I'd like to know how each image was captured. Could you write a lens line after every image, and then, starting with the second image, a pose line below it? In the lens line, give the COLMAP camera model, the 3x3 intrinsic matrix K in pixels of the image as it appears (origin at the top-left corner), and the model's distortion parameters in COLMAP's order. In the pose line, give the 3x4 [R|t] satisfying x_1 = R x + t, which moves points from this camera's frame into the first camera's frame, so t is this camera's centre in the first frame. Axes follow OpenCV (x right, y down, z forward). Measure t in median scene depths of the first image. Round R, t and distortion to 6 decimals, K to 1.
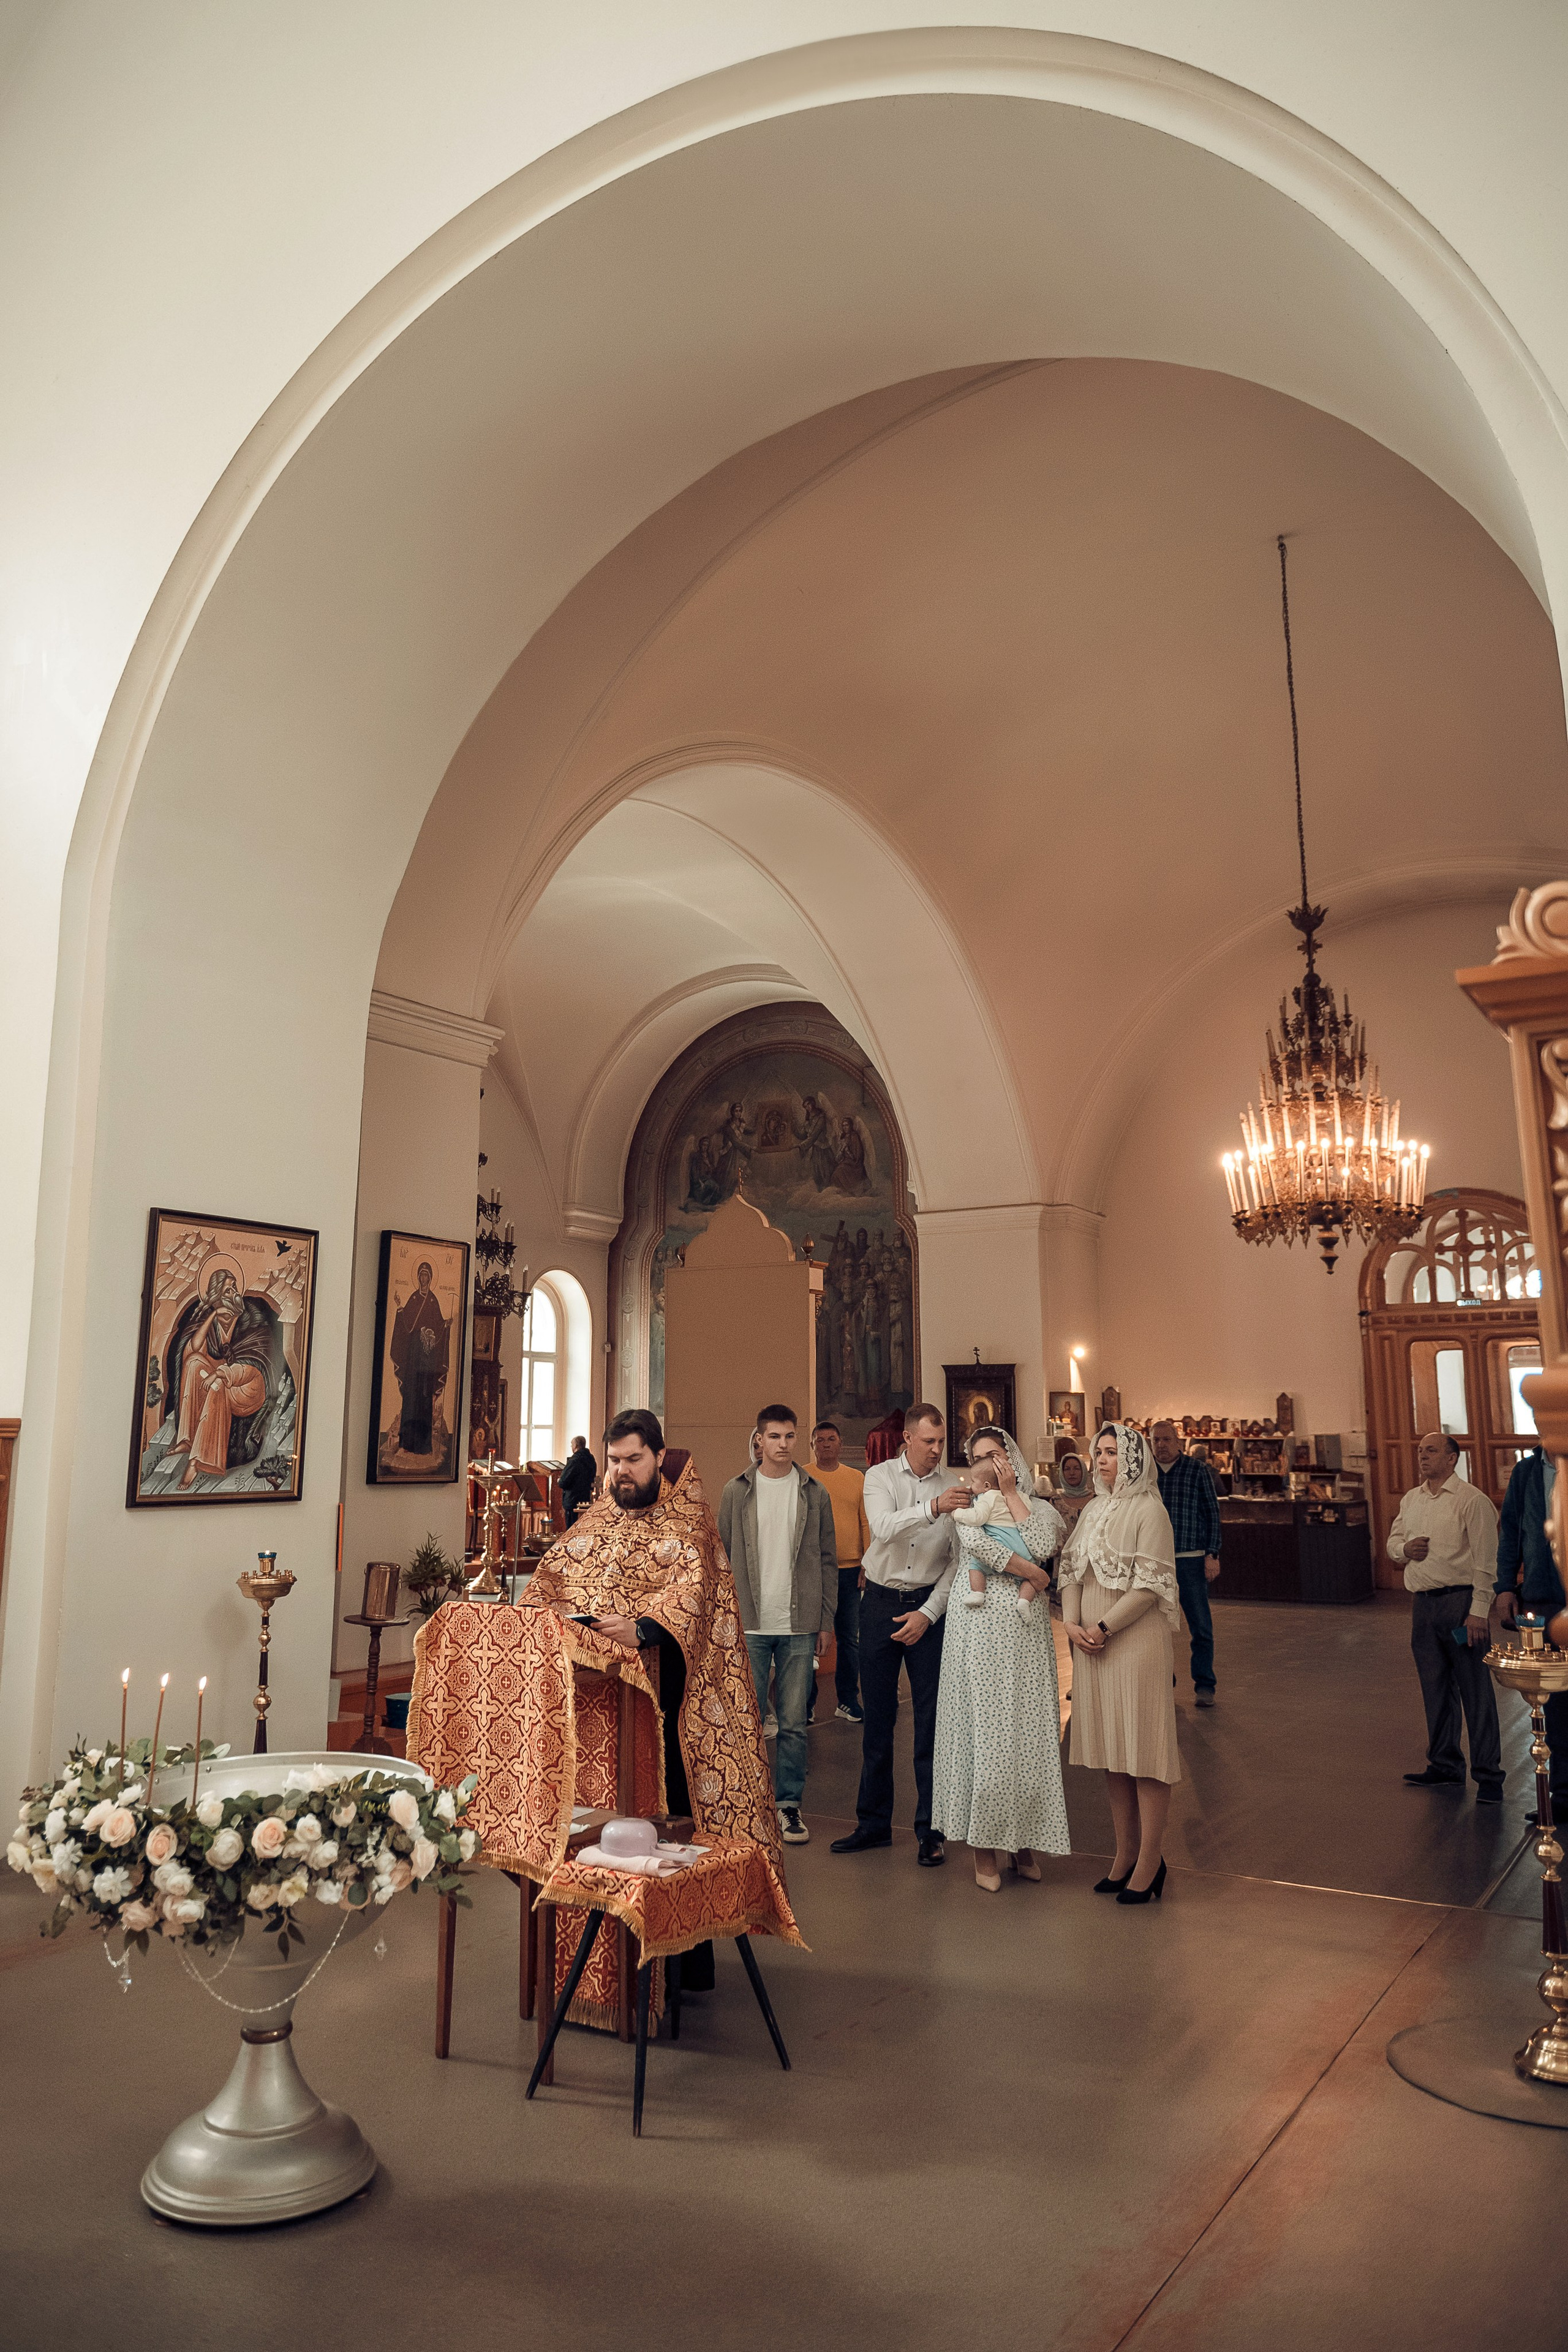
lens RADIAL K [[1650.5, 0, 784.4], [0, 1650.5, 1058.8], [0, 0, 1]] dist [0.002146, 0.001842]
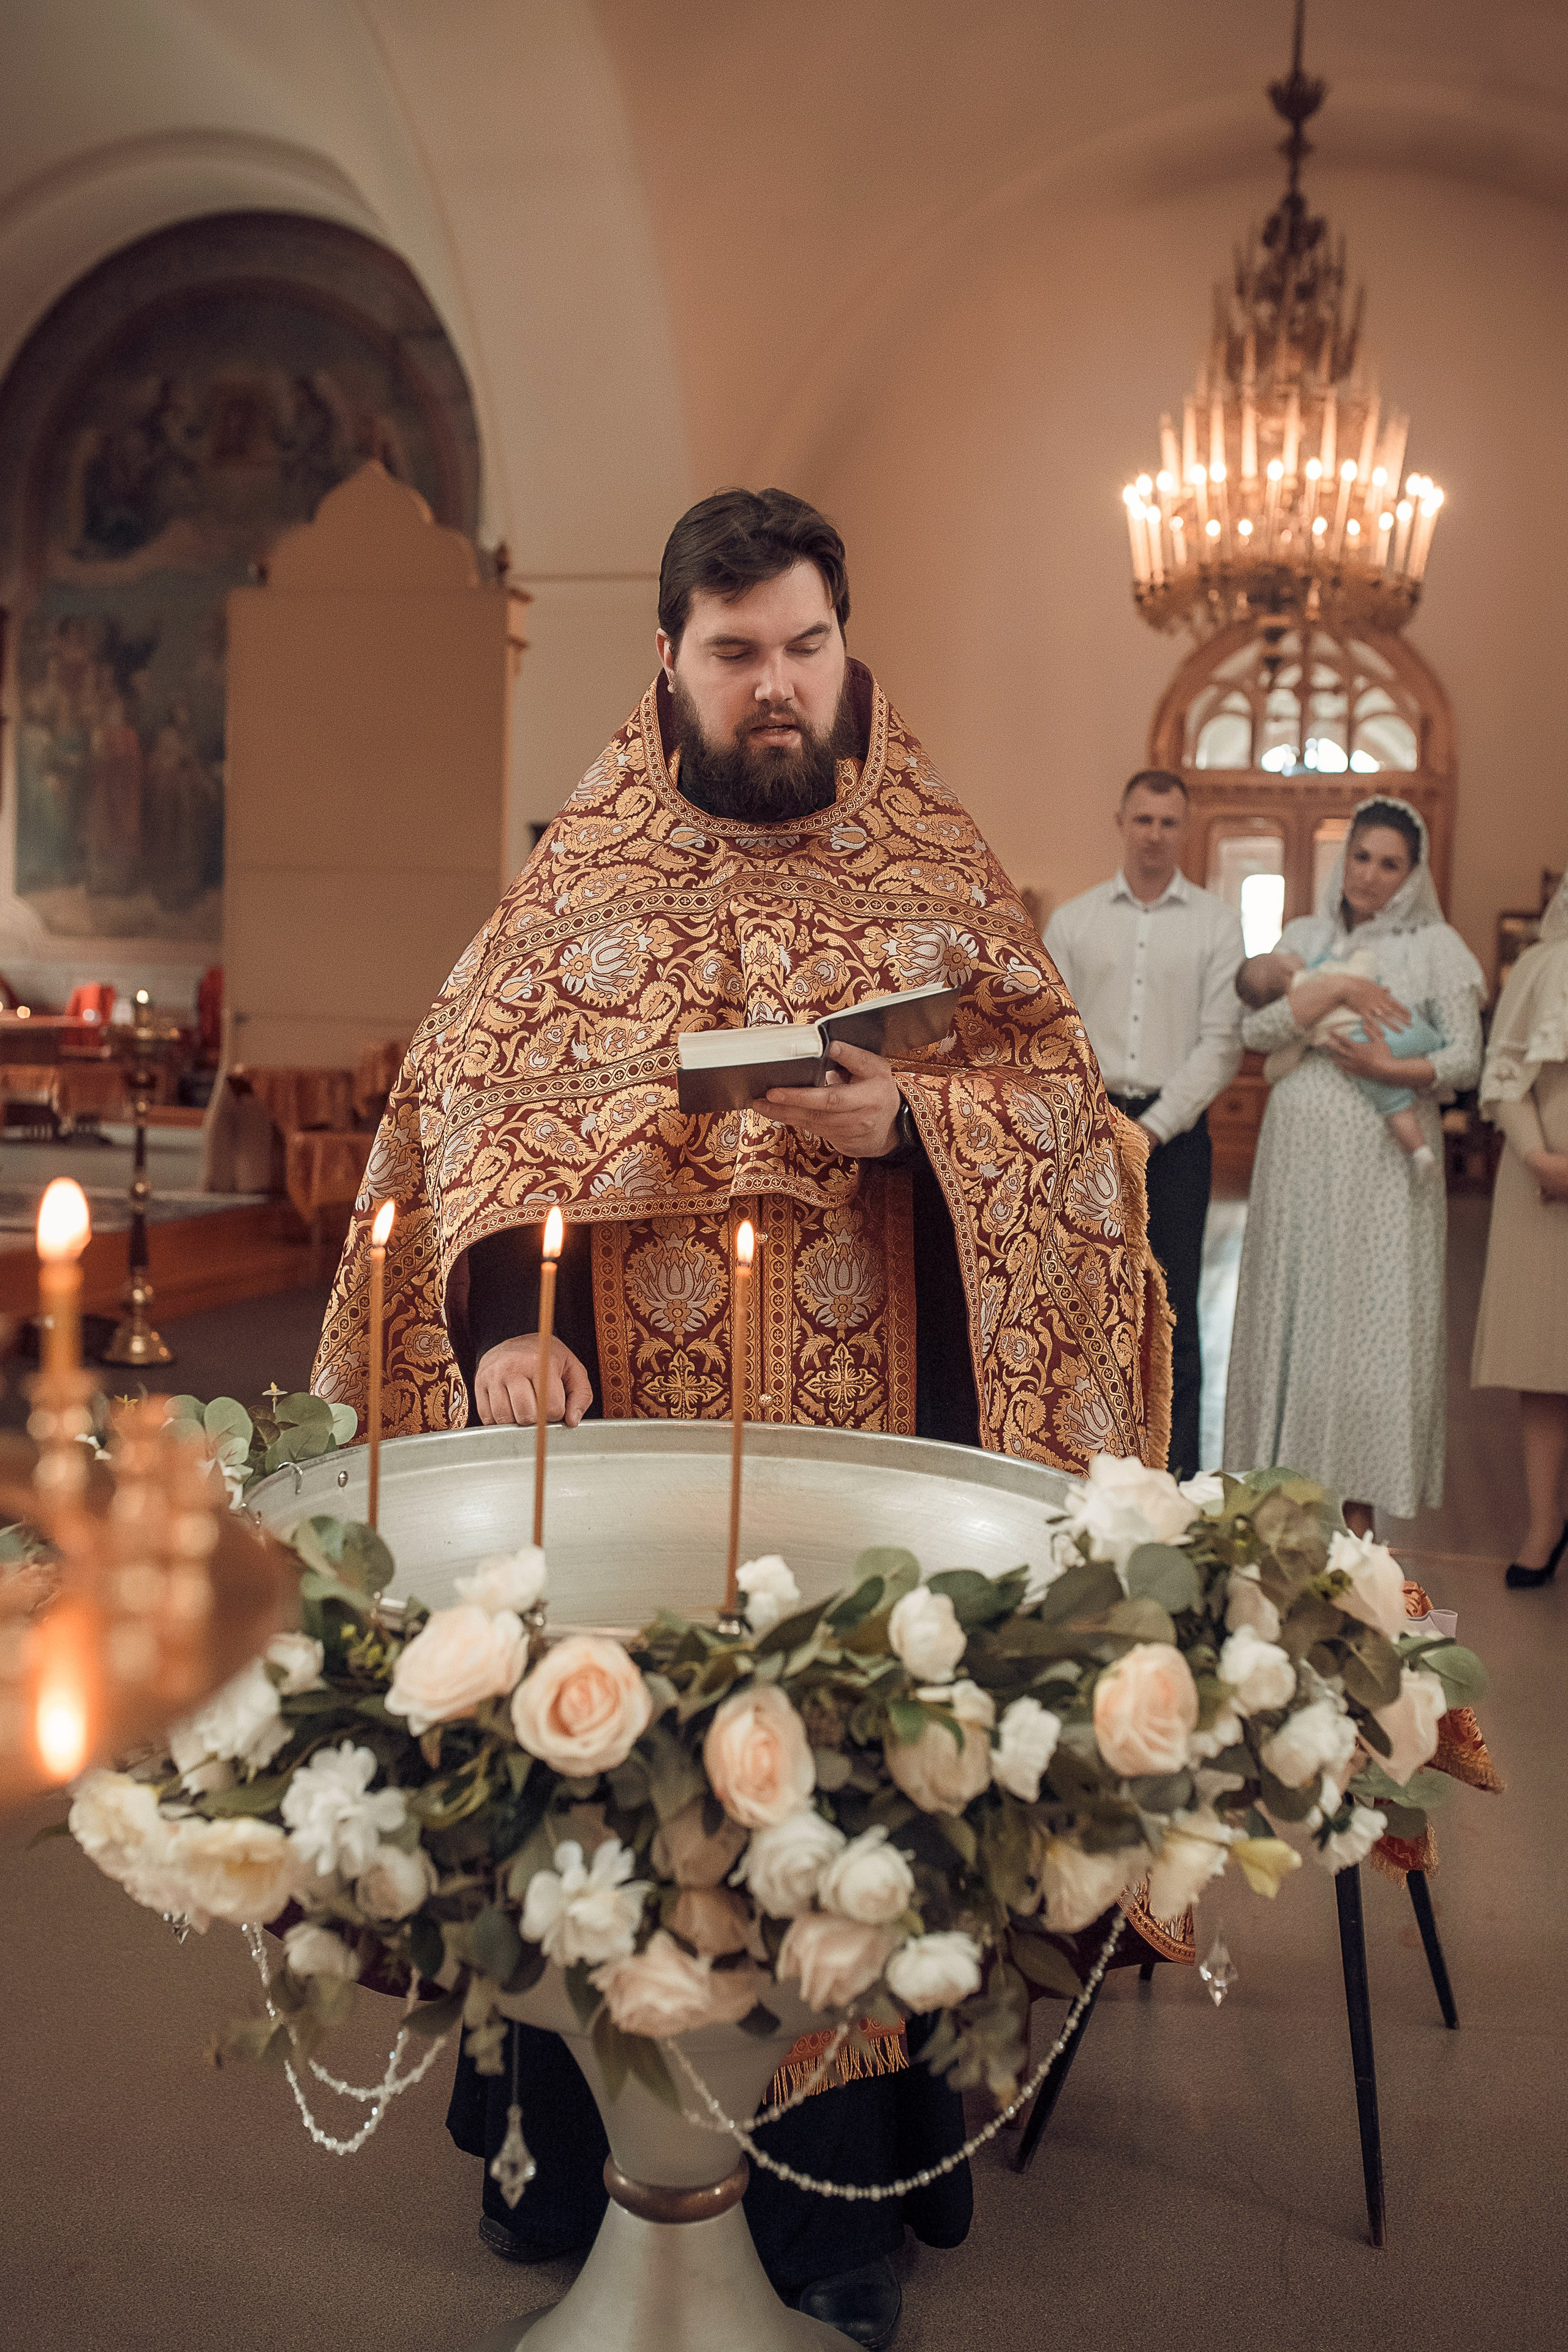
lens RADIAL K [[2390.3, 0, 784.0], [0, 2390.3, 1127.2], [0, 0, 1]] dist [-0.021100, -0.012503]
pose [[0.959357, 0.016070, 0.281737, -0.221961], [-0.095766, 0.957669, 0.271475, 0.124684], [-0.265449, -0.287422, 0.920285, 0.307198]]
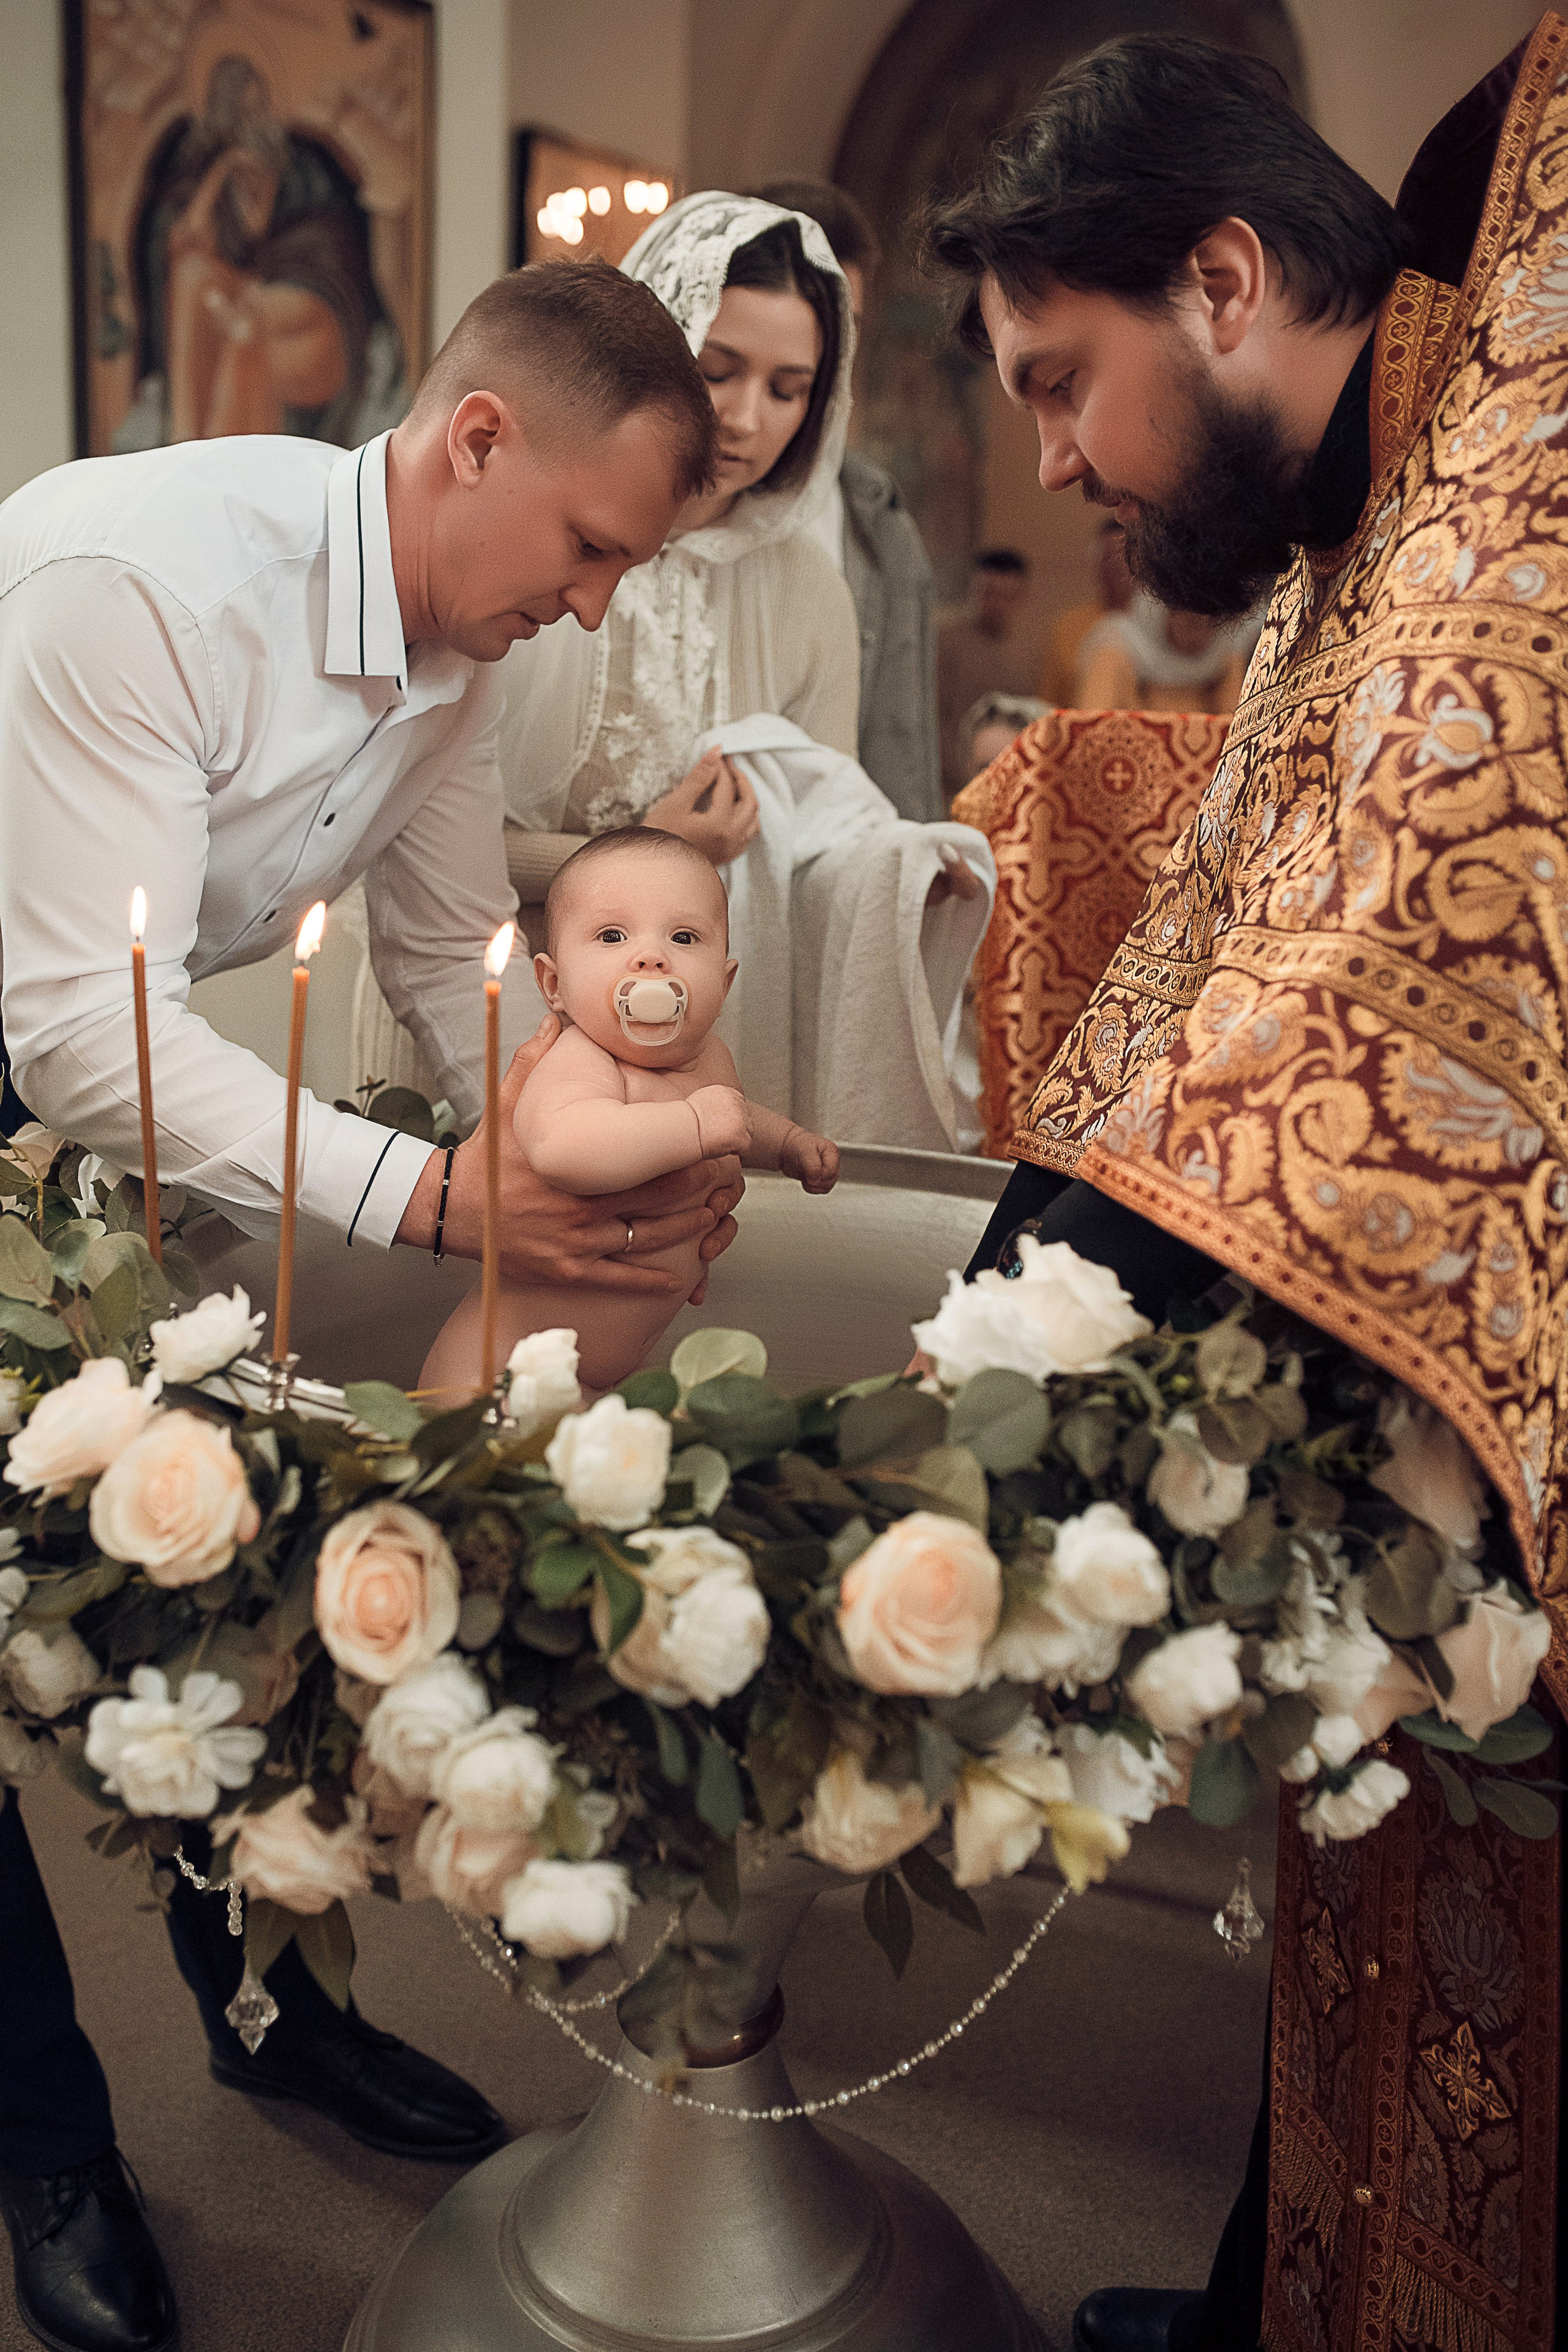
lens RADIAL K [[2267.7, 0, 784.0], [0, 2267.7, 1176.0], [0, 0, 1]] dist [-0.005131, -0.005138]
pose [[0.996249, 0.059079, -0.063220, -0.143545], [-0.026941, 0.906102, 0.422201, 0.141964], [0.082227, -0.418914, 0.904295, 0.353669]]
